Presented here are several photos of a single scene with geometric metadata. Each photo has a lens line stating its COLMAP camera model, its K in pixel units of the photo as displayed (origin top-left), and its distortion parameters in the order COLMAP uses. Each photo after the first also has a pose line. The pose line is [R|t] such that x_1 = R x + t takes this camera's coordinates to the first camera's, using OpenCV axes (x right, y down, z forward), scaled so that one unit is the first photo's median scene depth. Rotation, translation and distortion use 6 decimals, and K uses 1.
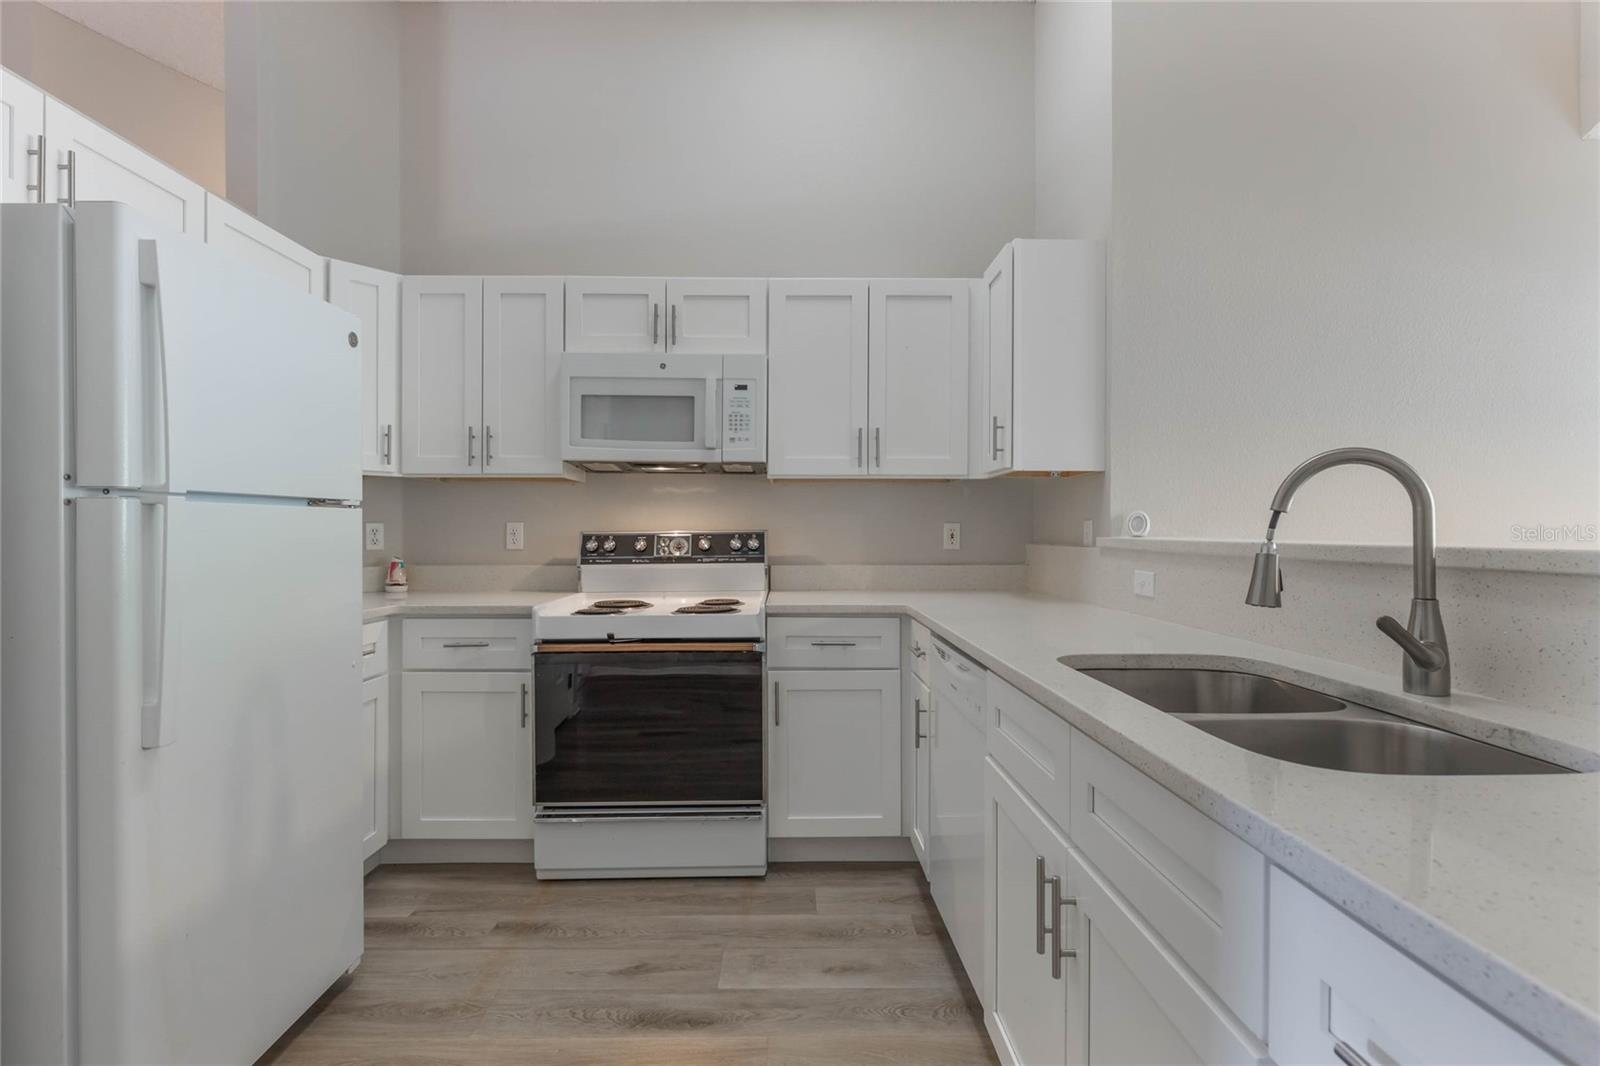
lens RADIAL K [[765.2, 0, 791.6], [0, 765.2, 533.0], [0, 0, 1]] dist [0.005999, 0.001498]
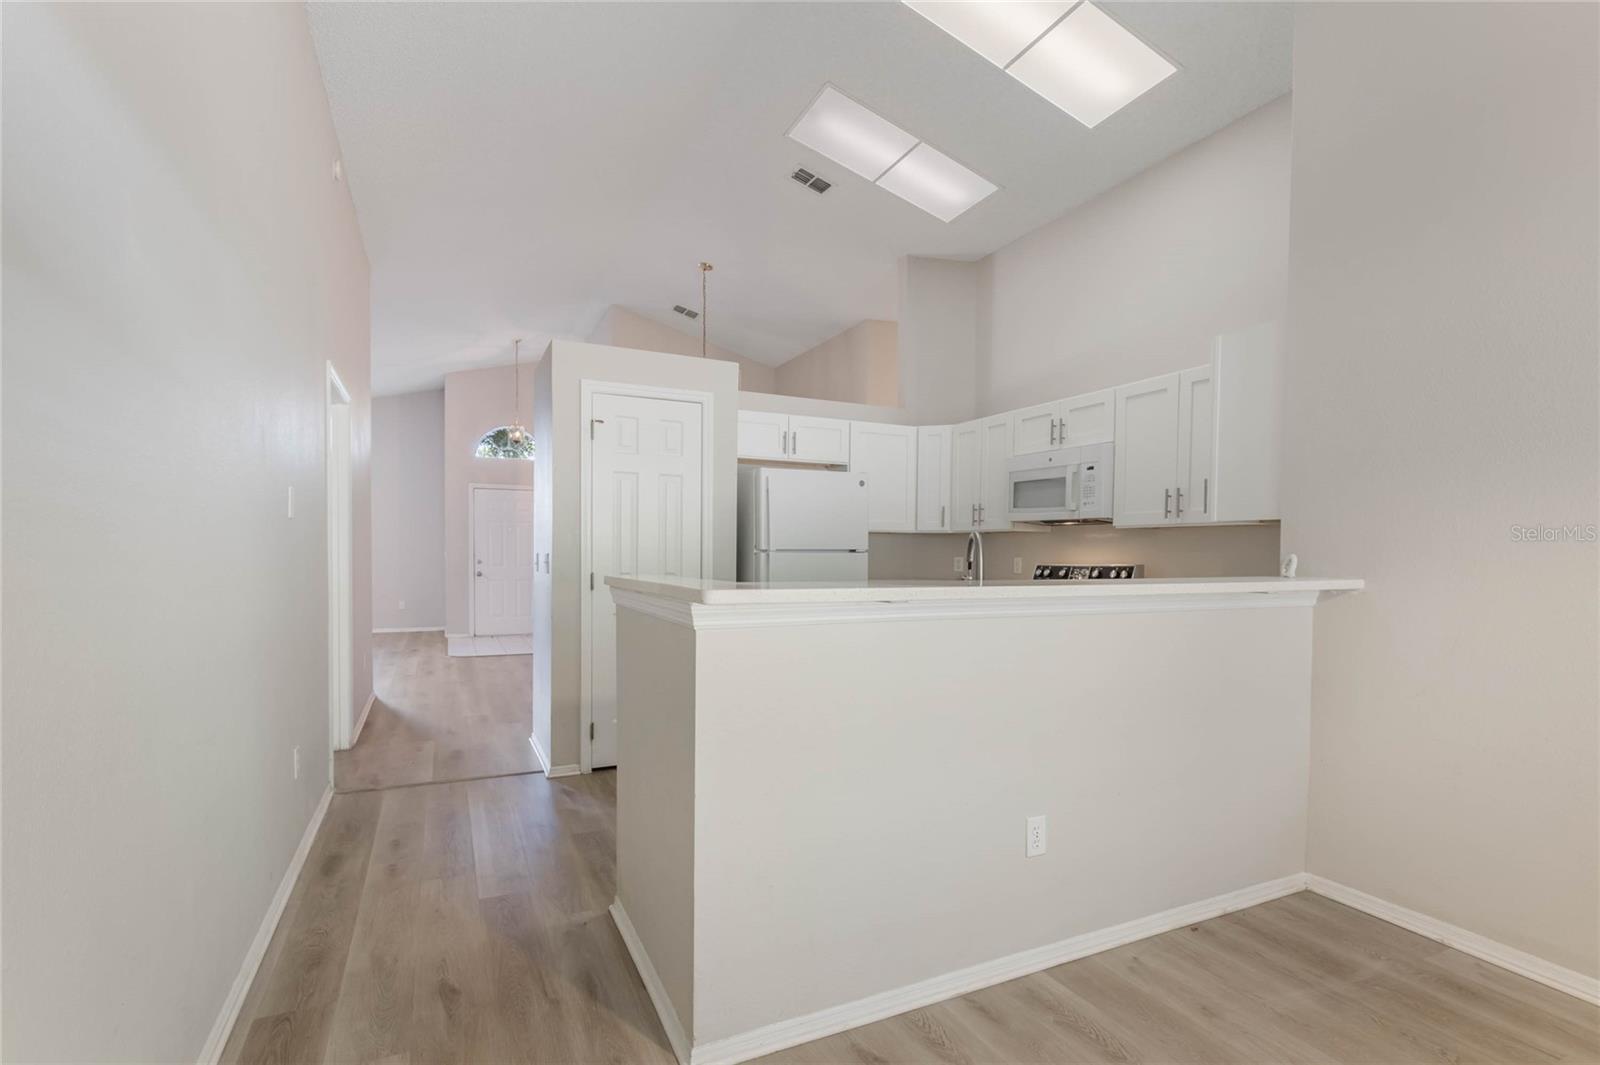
lens RADIAL K [[727.6, 0, 818.5], [0, 727.6, 564.4], [0, 0, 1]] dist [0.011557, -0.001676]
pose [[0.452182, 0.020608, -0.891688, 1.064786], [-0.011490, 0.999785, 0.017279, -0.026062], [0.891852, 0.002433, 0.452321, -0.112485]]
